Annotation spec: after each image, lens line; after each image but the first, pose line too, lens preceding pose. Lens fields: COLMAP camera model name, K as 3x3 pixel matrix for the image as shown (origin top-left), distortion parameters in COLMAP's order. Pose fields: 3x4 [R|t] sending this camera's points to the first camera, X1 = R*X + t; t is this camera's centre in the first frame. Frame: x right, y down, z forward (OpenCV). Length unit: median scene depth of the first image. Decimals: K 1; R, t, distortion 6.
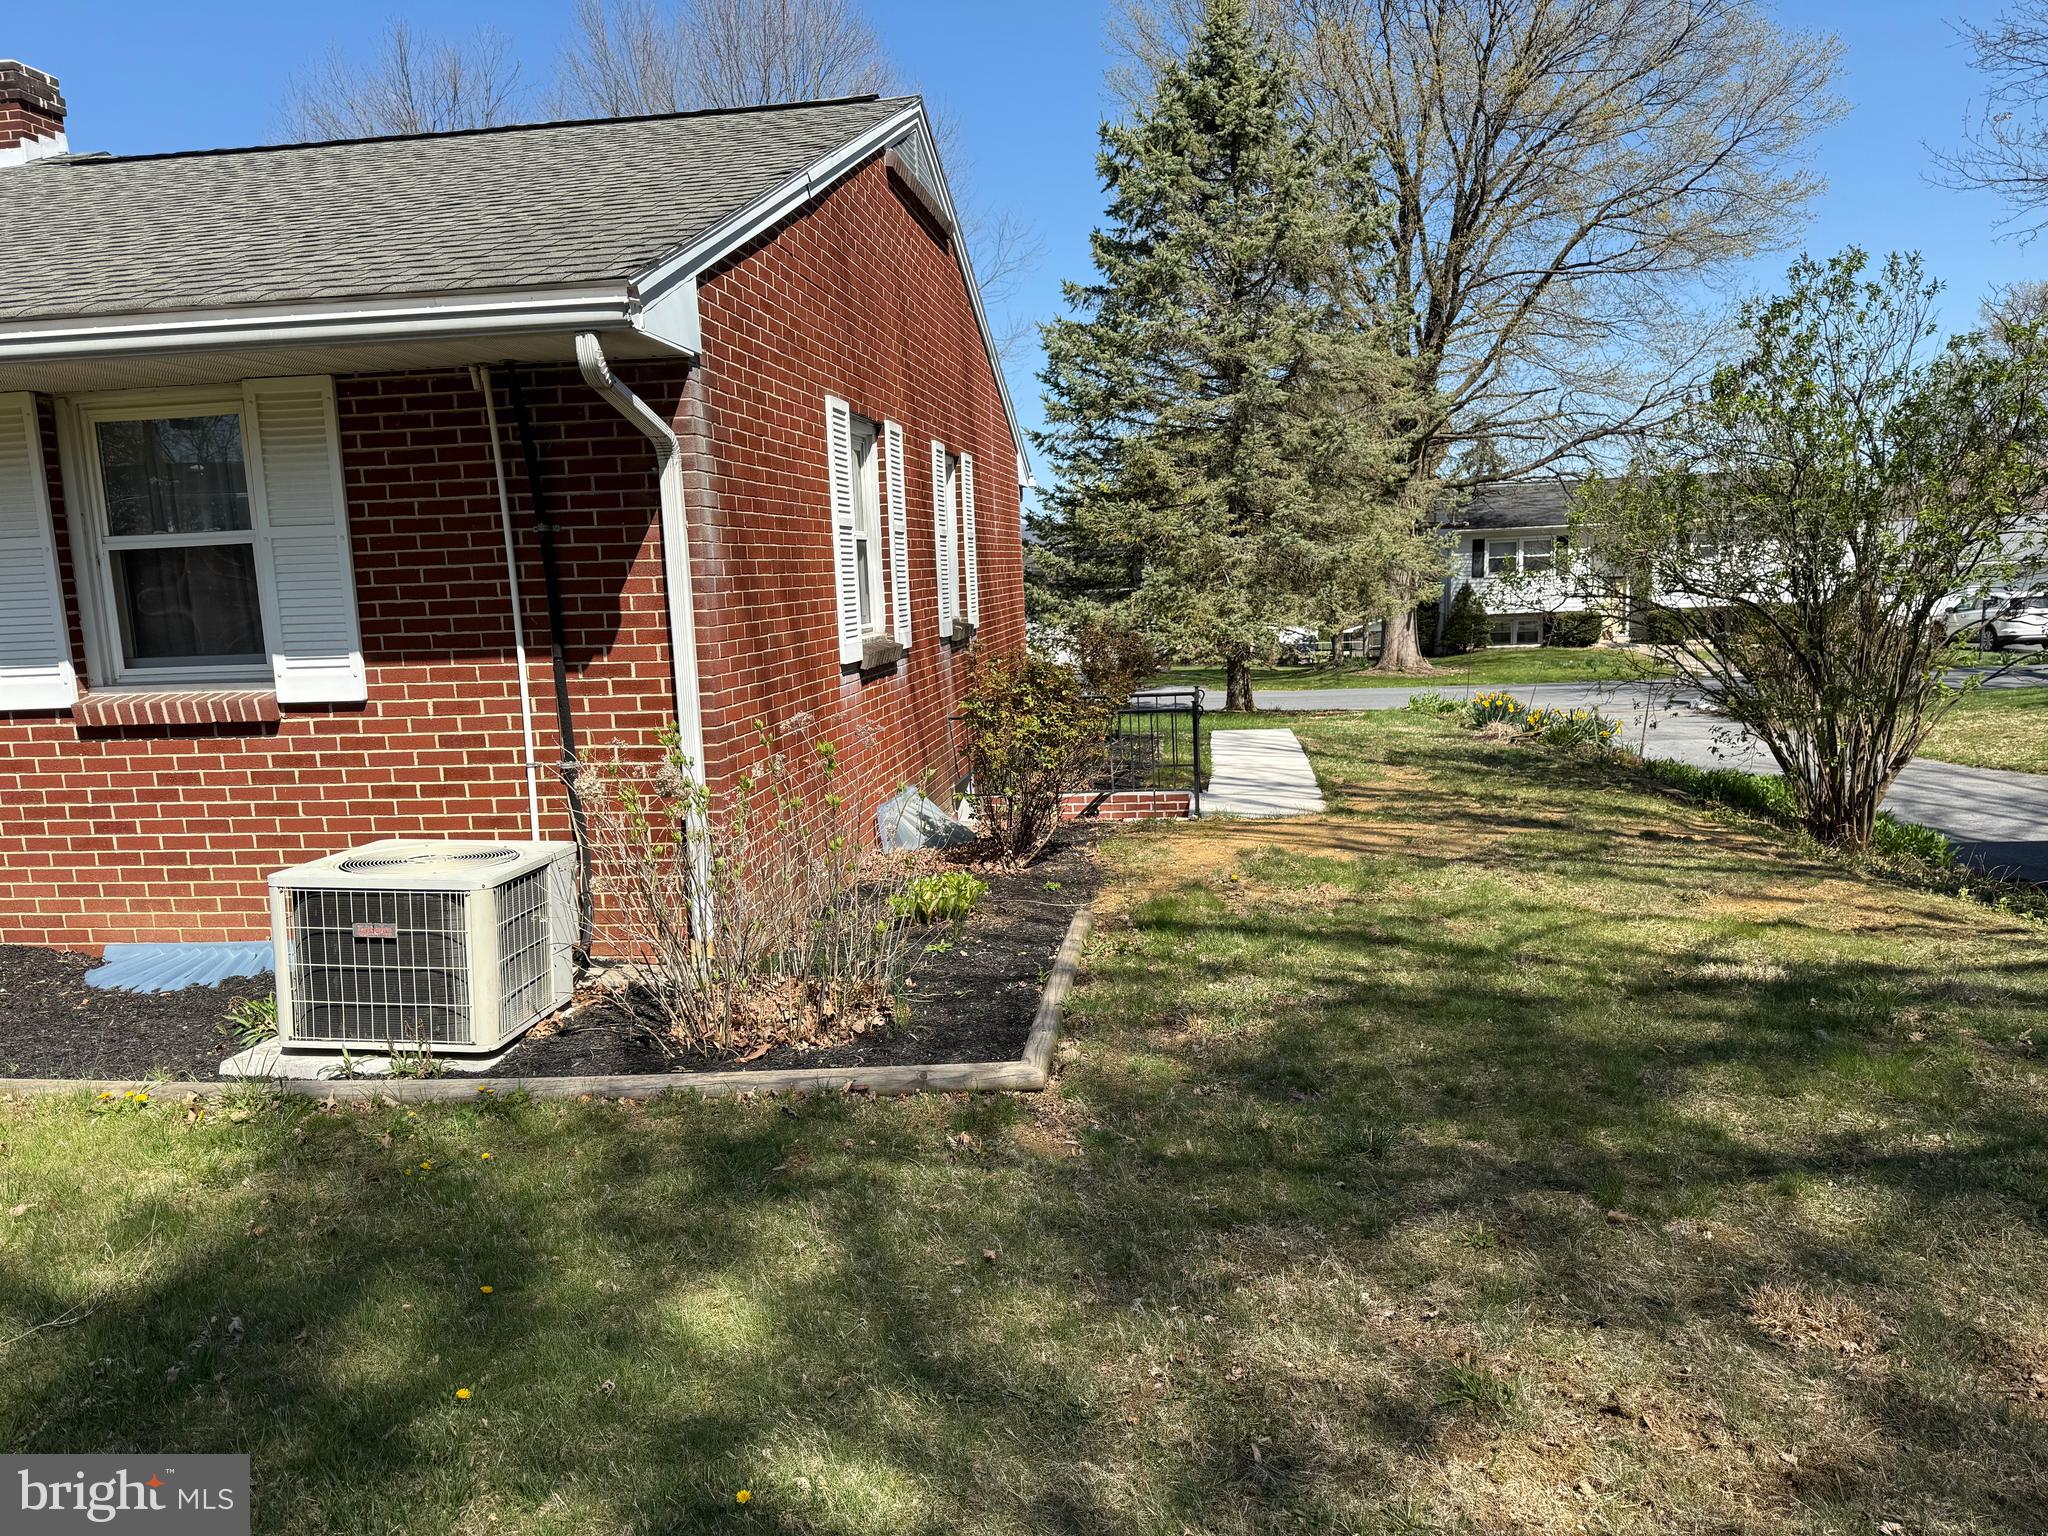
lens RADIAL K [[1445.4, 0, 1024.0], [0, 1445.4, 768.0], [0, 0, 1]] dist [0.084094, -0.113812]
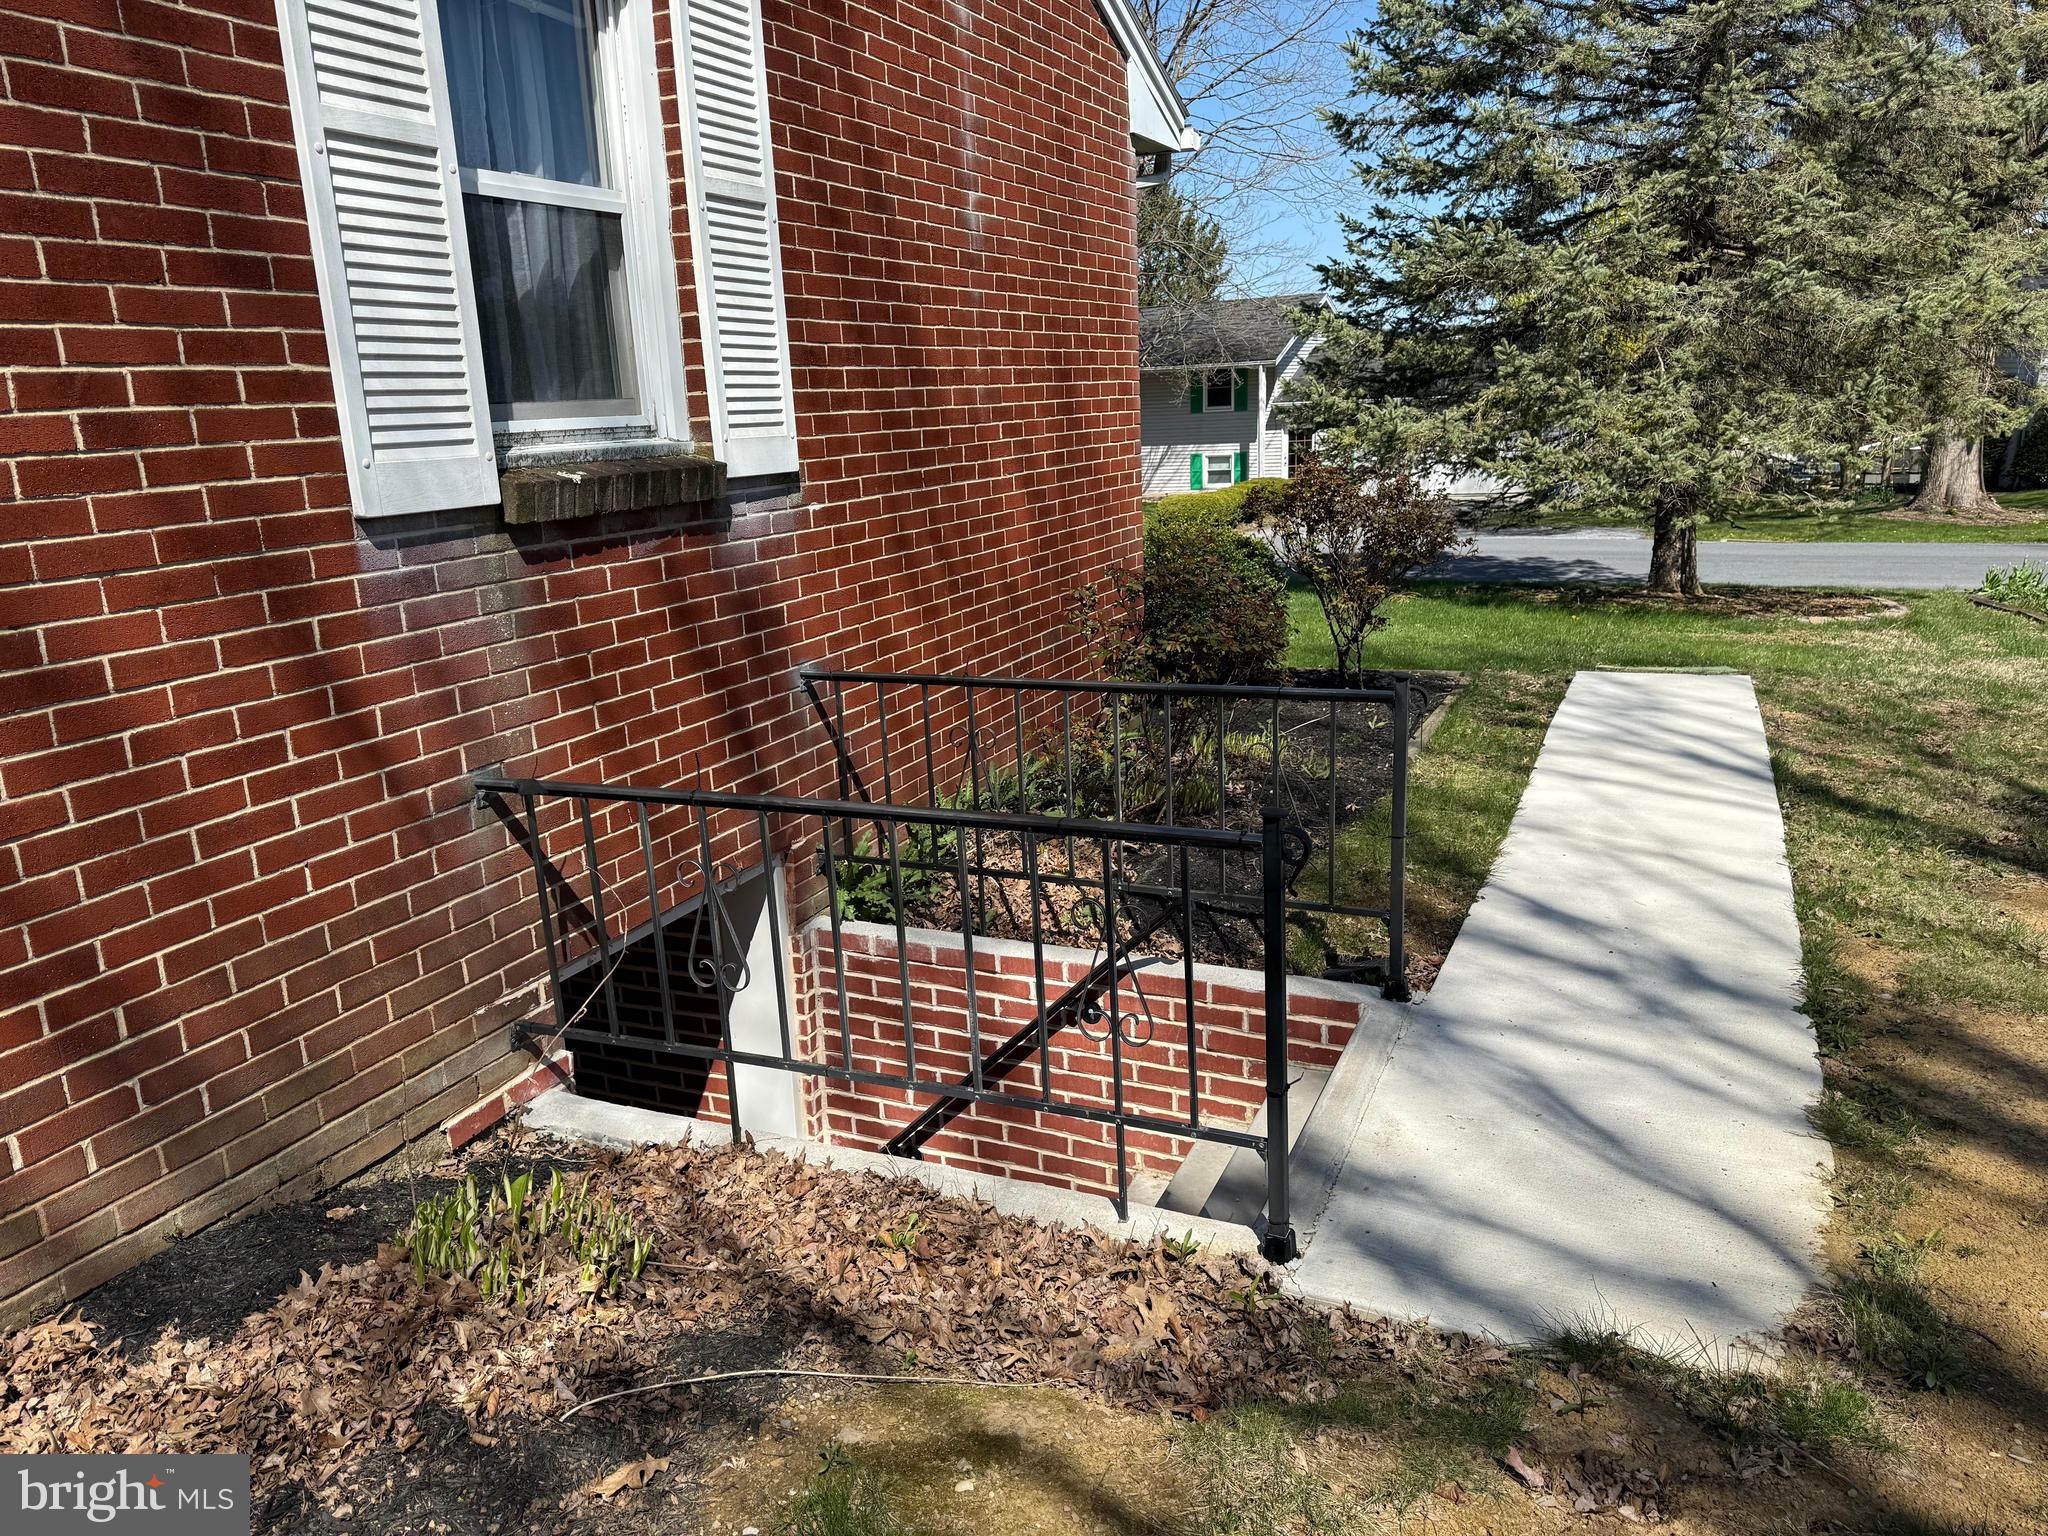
lens RADIAL K [[1445.4, 0, 1024.0], [0, 1445.4, 768.0], [0, 0, 1]] dist [0.084094, -0.113812]
pose [[0.959168, 0.069261, -0.274226, 0.071659], [-0.034537, 0.990979, 0.129491, -0.041663], [0.280721, -0.114733, 0.952907, 0.380596]]
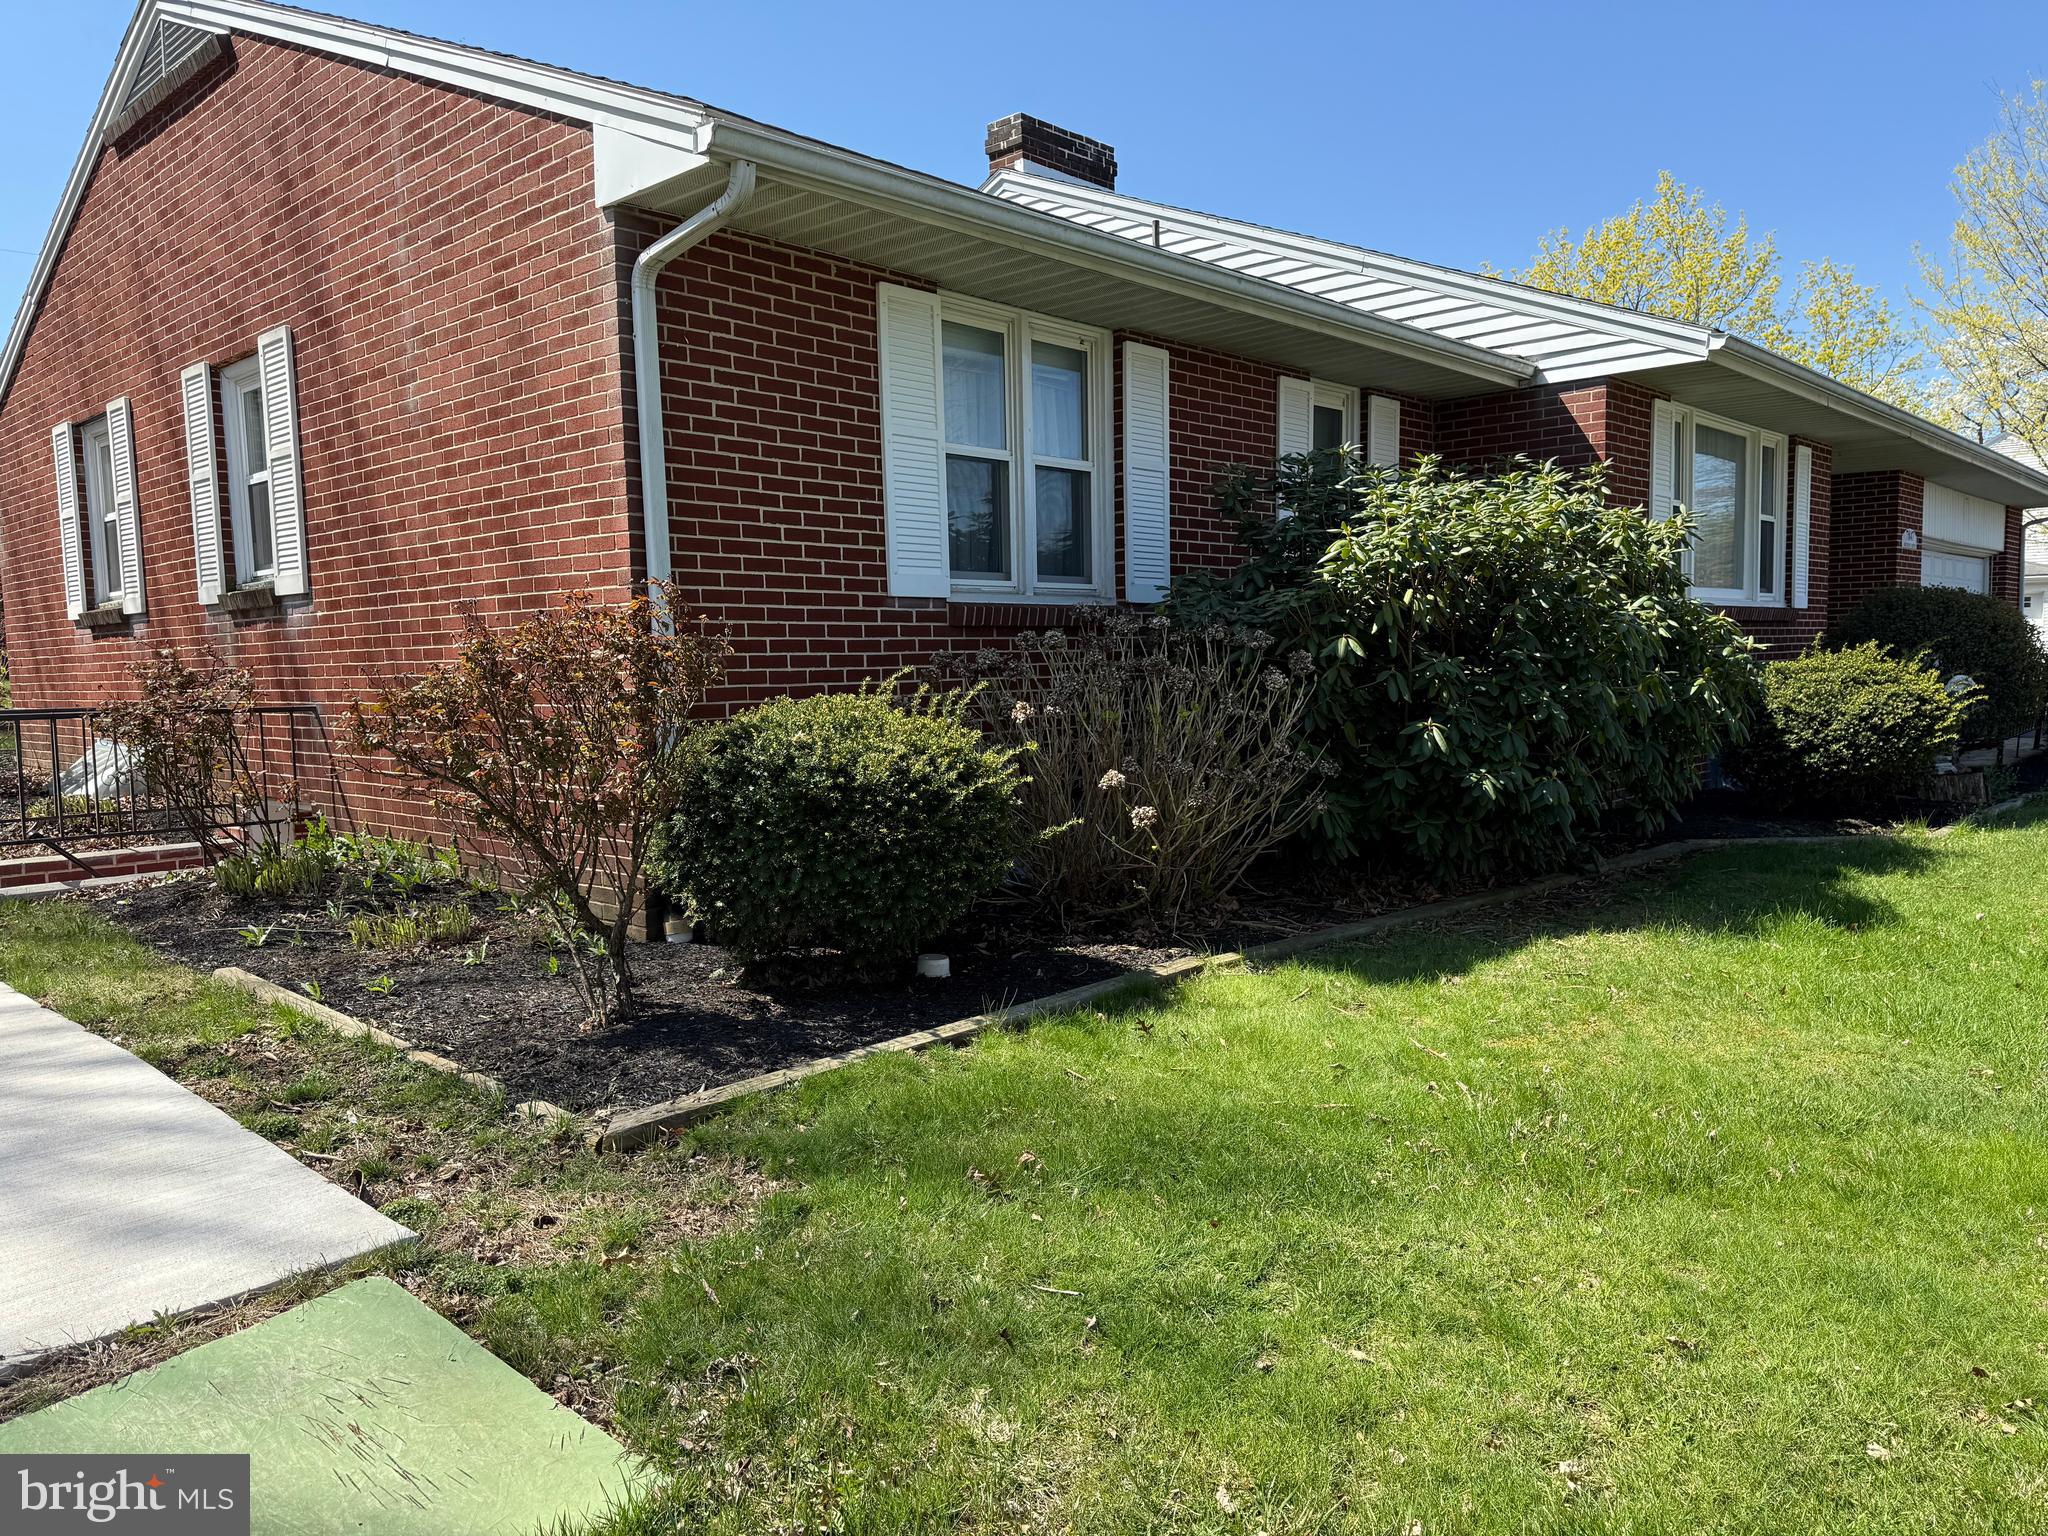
lens RADIAL K [[1445.4, 0, 1024.0], [0, 1445.4, 768.0], [0, 0, 1]] dist [0.084094, -0.113812]
pose [[-0.578552, 0.111130, -0.808040, 0.193853], [-0.066427, 0.980964, 0.182473, -0.098050], [0.812936, 0.159246, -0.560156, 1.003564]]
